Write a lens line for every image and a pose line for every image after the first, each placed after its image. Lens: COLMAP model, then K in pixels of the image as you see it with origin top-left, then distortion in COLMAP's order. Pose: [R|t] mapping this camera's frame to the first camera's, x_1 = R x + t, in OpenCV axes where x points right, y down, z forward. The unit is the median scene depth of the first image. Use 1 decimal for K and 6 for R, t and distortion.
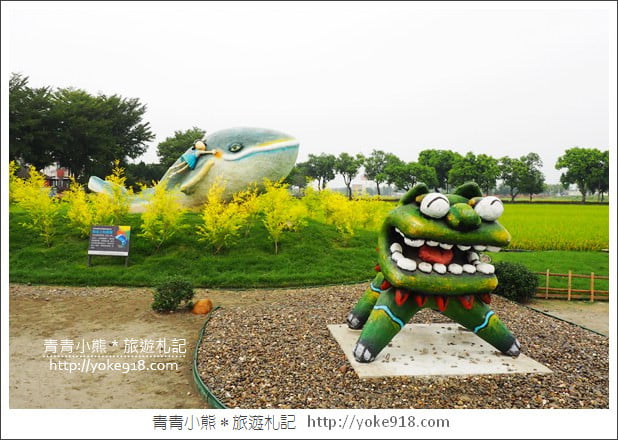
lens RADIAL K [[544.0, 0, 309.0], [0, 544.0, 220.0], [0, 0, 1]] dist [-0.004953, 0.000663]
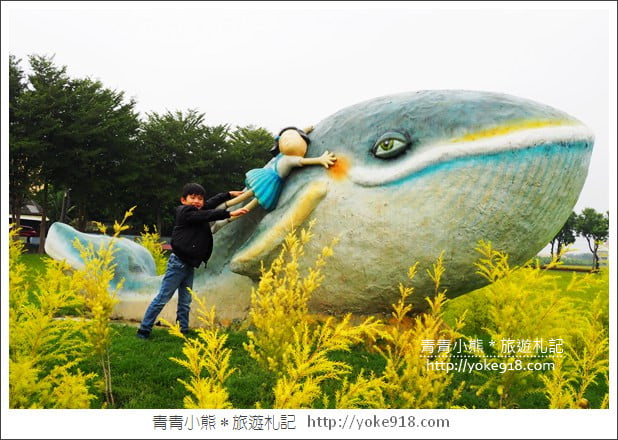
lens RADIAL K [[630.8, 0, 309.0], [0, 630.8, 220.0], [0, 0, 1]] dist [-0.008841, 0.006057]
pose [[0.941216, 0.027515, -0.336684, -0.050587], [-0.061649, 0.993930, -0.091115, -0.049545], [0.332133, 0.106515, 0.937199, 0.604856]]
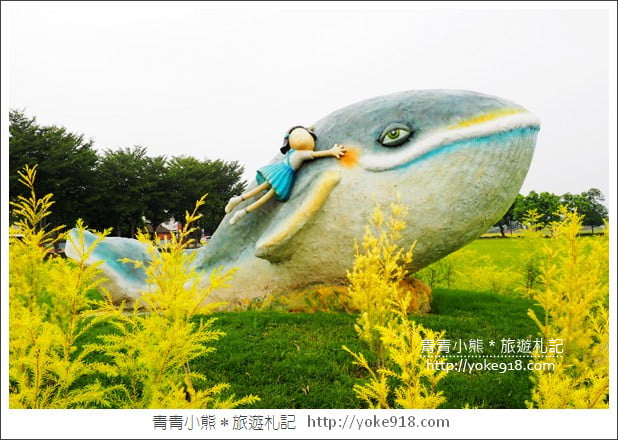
lens RADIAL K [[435.2, 0, 311.7], [0, 435.2, 218.1], [0, 0, 1]] dist [-0.043387, 0.010514]
pose [[0.988110, -0.047800, -0.146129, -0.142809], [0.034530, 0.995157, -0.092035, -0.047792], [0.149820, 0.085894, 0.984975, 0.664096]]
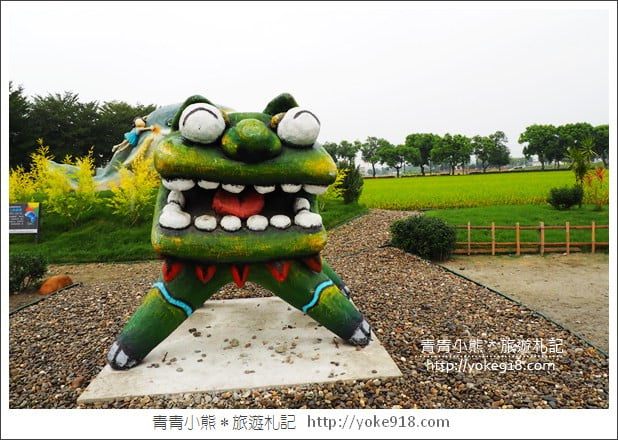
lens RADIAL K [[435.2, 0, 311.7], [0, 435.2, 218.1], [0, 0, 1]] dist [-0.043387, 0.010514]
pose [[0.997856, -0.056342, -0.033300, 0.135077], [0.057768, 0.997380, 0.043544, 0.024958], [0.030759, -0.045375, 0.998496, 0.181100]]
